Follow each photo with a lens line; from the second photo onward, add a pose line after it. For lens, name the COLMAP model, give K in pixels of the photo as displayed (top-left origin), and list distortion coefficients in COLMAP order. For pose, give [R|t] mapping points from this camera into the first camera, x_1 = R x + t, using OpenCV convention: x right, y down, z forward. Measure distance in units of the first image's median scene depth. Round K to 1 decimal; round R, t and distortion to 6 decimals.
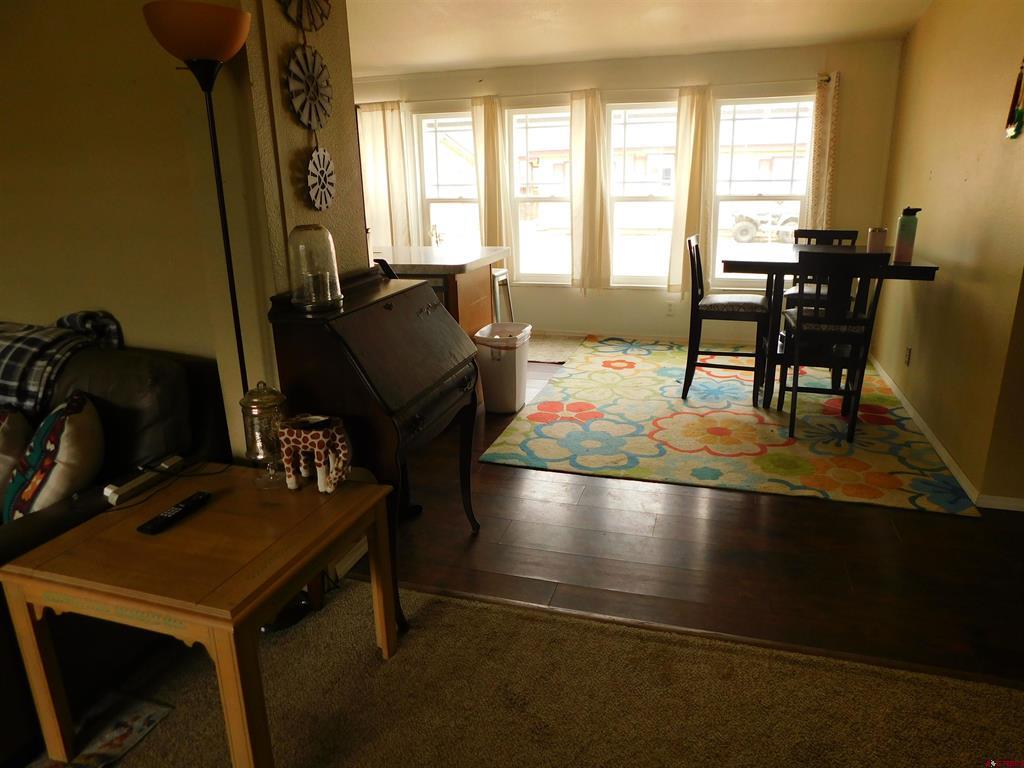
lens RADIAL K [[677.6, 0, 513.5], [0, 677.6, 378.4], [0, 0, 1]] dist [-0.071254, 0.059043]
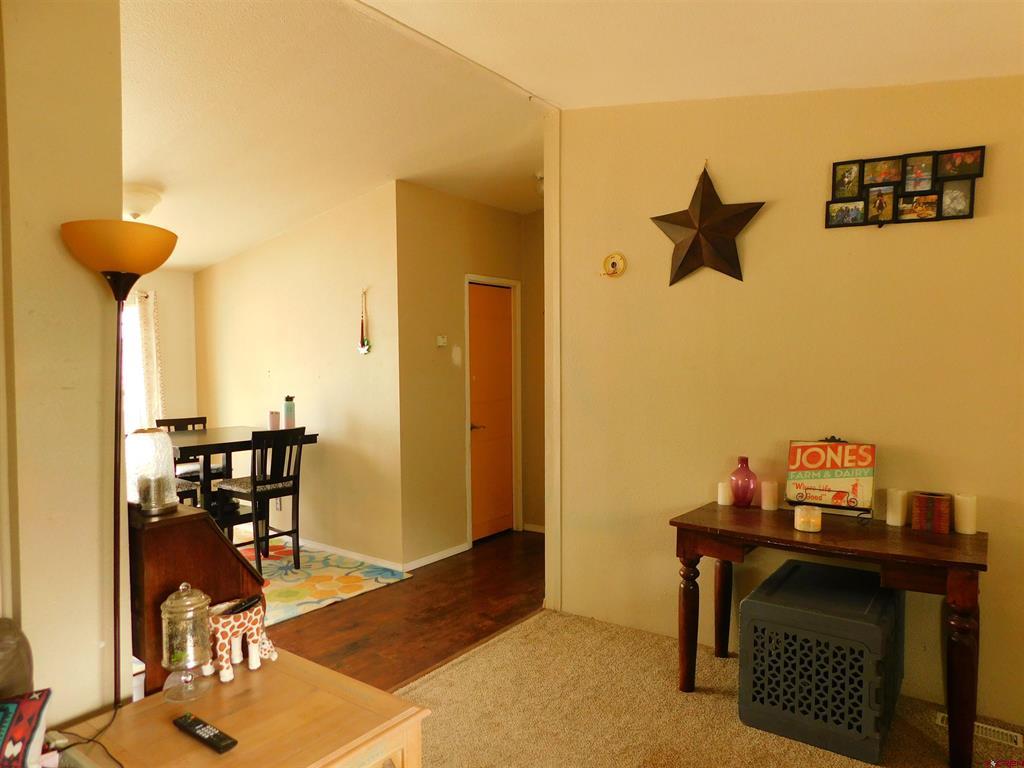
lens RADIAL K [[677.6, 0, 513.5], [0, 677.6, 378.4], [0, 0, 1]] dist [-0.071254, 0.059043]
pose [[0.324815, -0.007598, 0.945747, -1.032564], [0.271053, 0.958770, -0.085390, -0.063520], [-0.906105, 0.284083, 0.313483, 0.158536]]
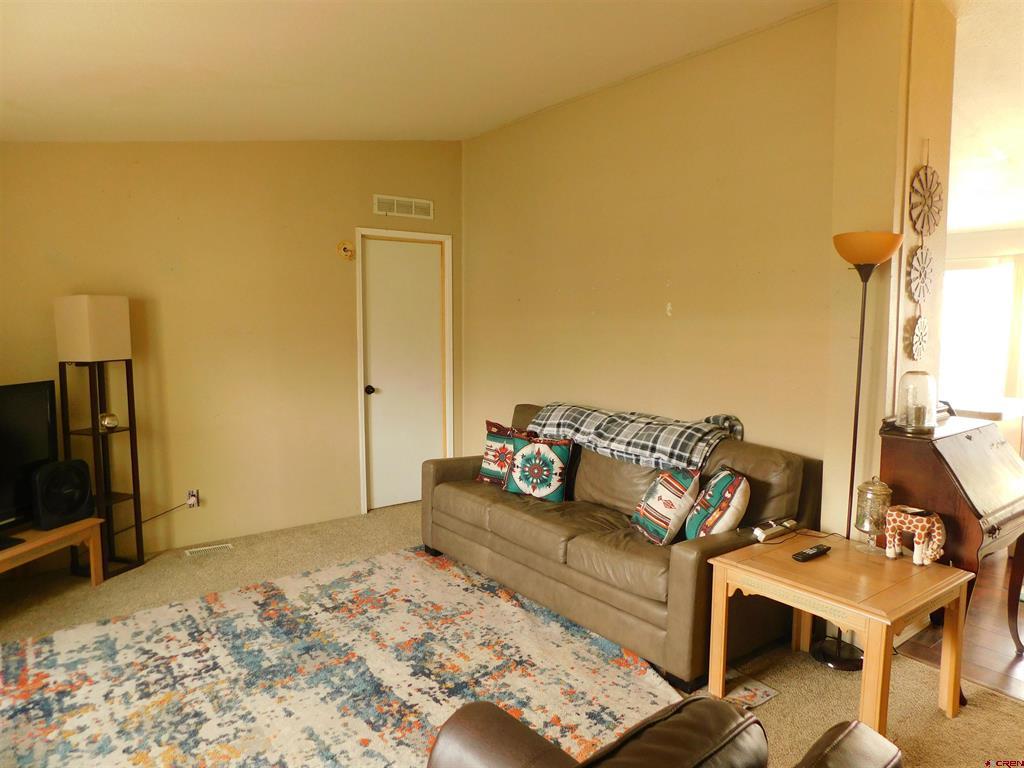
lens RADIAL K [[677.6, 0, 513.5], [0, 677.6, 378.4], [0, 0, 1]] dist [-0.071254, 0.059043]
pose [[0.813543, 0.076512, -0.576450, -0.183143], [-0.187964, 0.972691, -0.136168, 0.126313], [0.550289, 0.219131, 0.805707, -0.546931]]
